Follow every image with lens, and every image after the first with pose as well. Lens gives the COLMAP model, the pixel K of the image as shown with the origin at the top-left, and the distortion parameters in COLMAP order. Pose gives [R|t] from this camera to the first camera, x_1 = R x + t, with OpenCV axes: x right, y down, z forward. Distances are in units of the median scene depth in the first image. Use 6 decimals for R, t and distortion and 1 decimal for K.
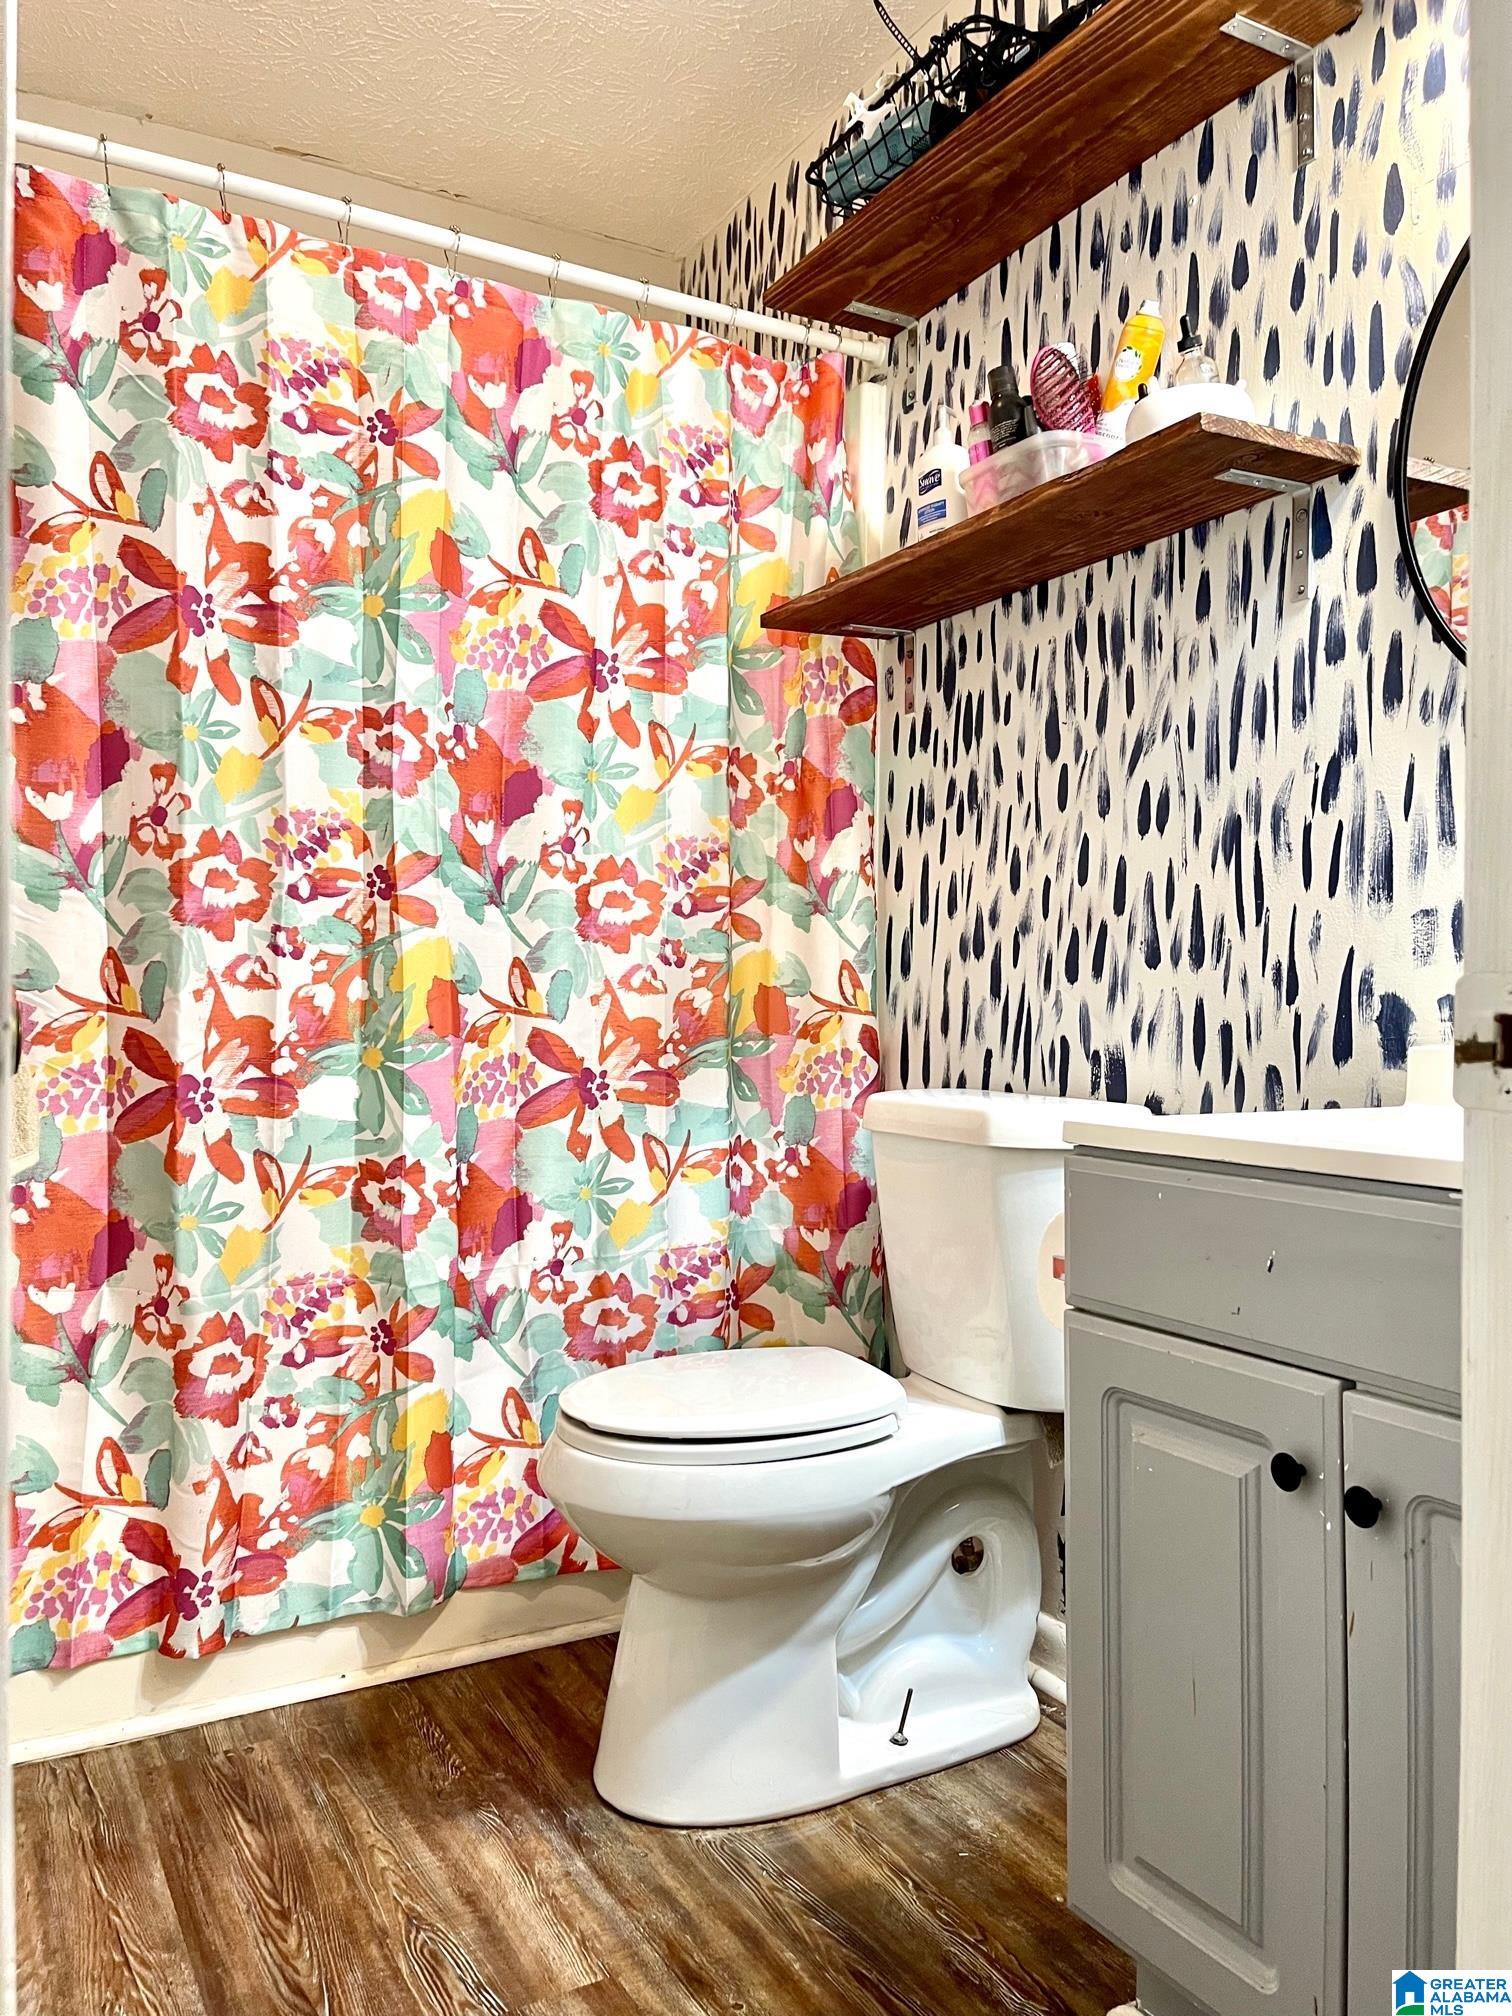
lens RADIAL K [[1526.5, 0, 756.0], [0, 1526.5, 1008.0], [0, 0, 1]] dist [-0.008908, 0.003445]
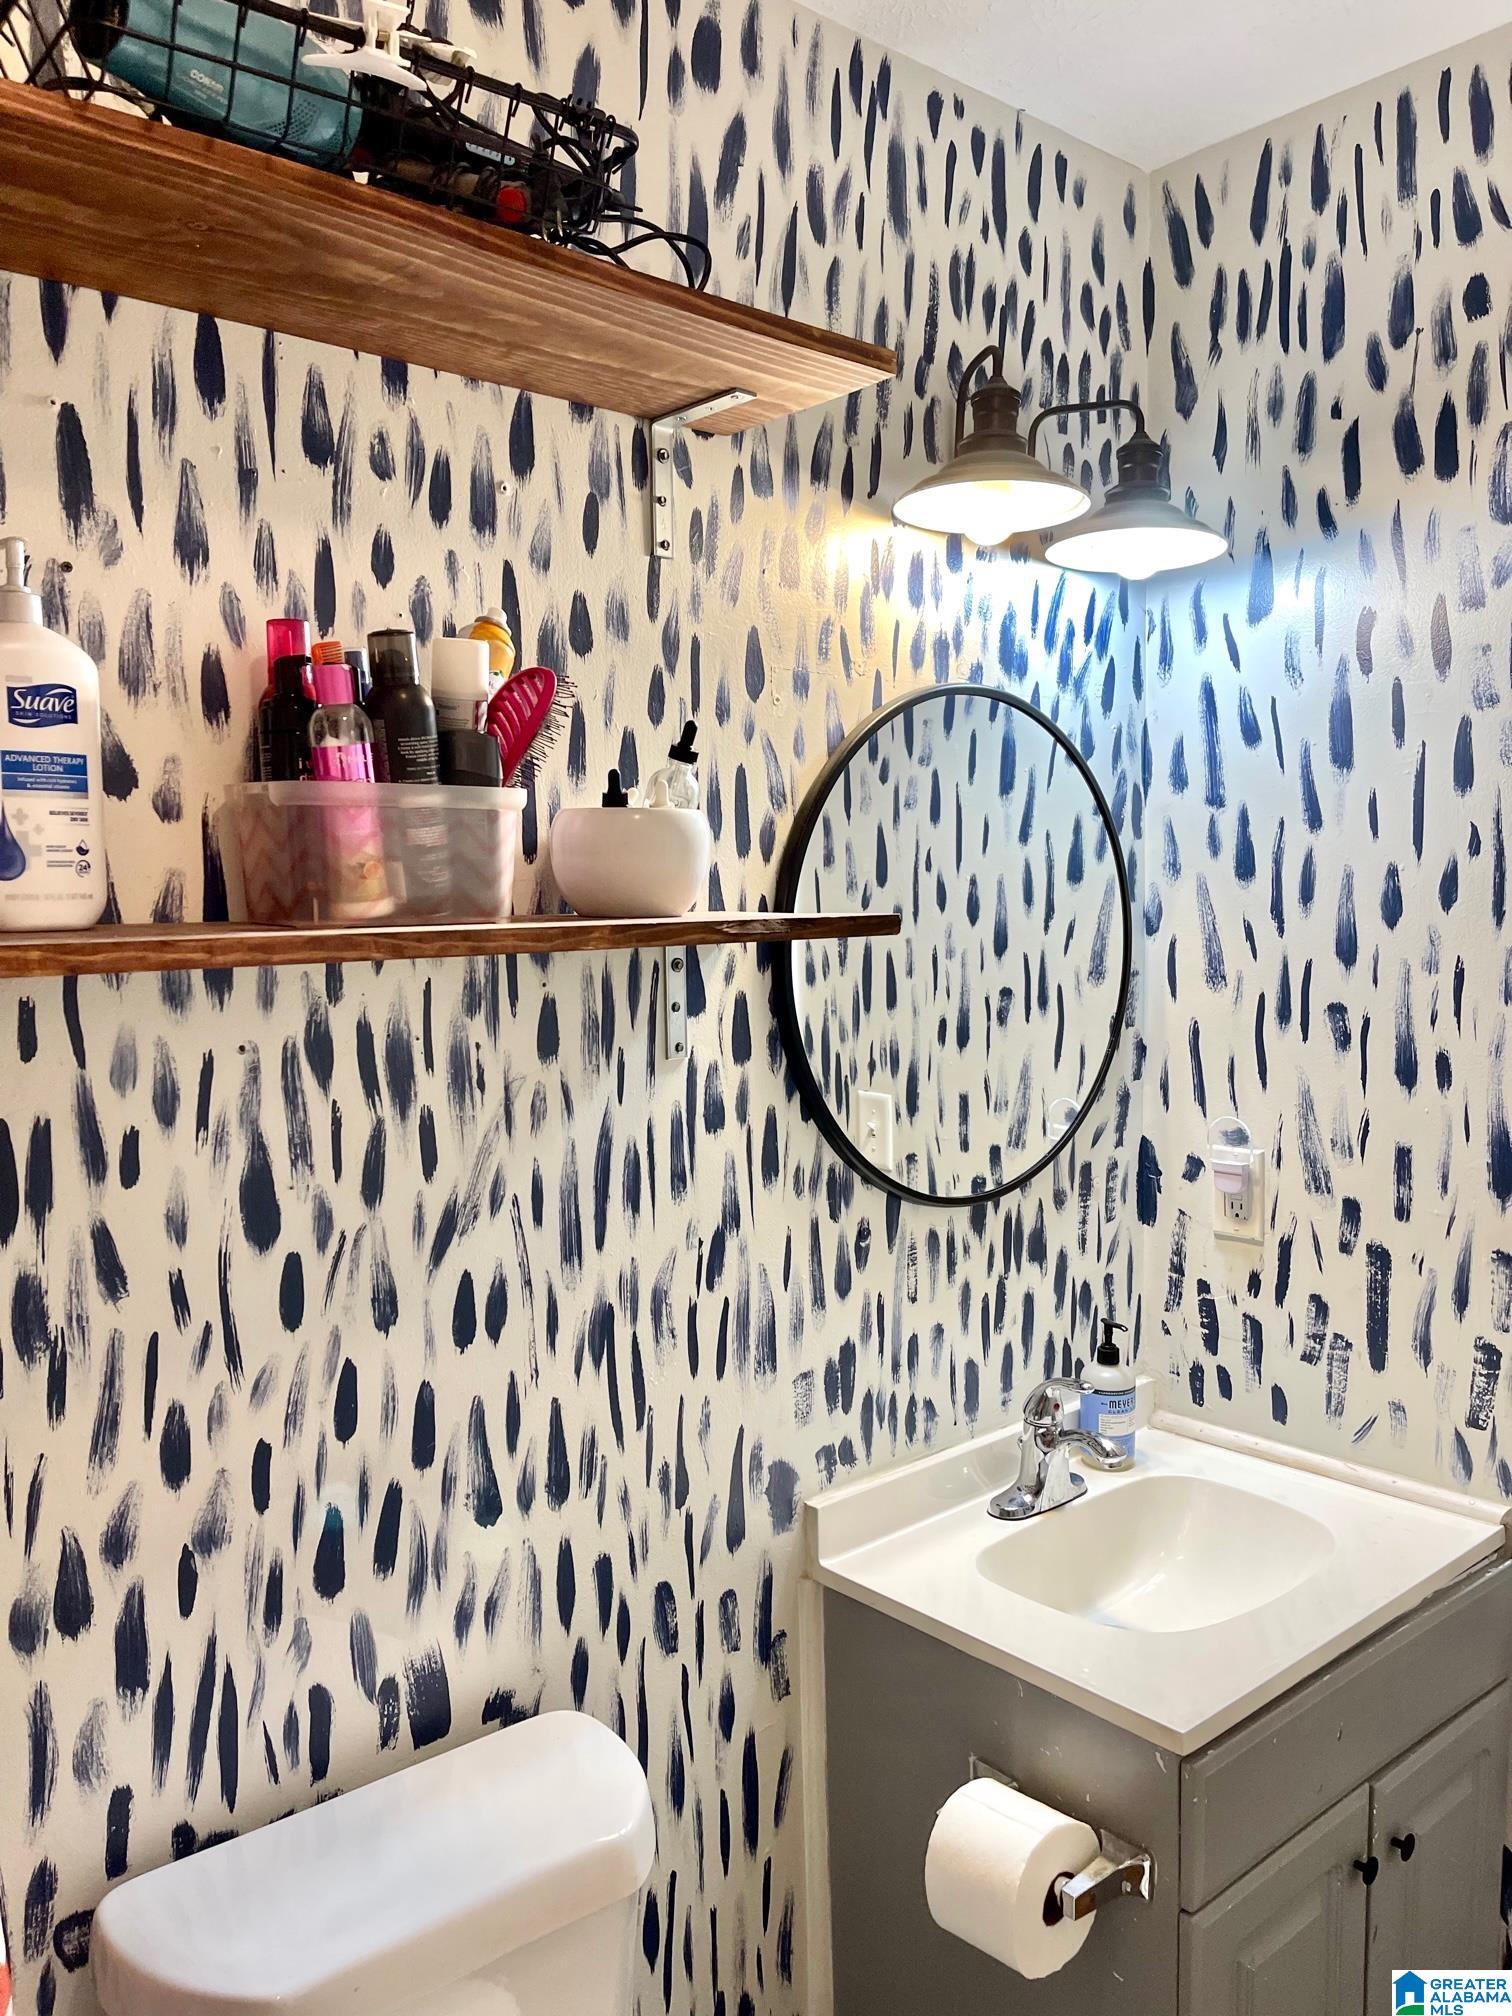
lens RADIAL K [[1544.8, 0, 756.0], [0, 1544.8, 1008.0], [0, 0, 1]] dist [0.079281, -0.103175]
pose [[-0.213387, -0.066444, 0.974706, -0.489536], [0.023979, 0.997028, 0.073215, -0.332553], [-0.976673, 0.038996, -0.211160, 1.050762]]
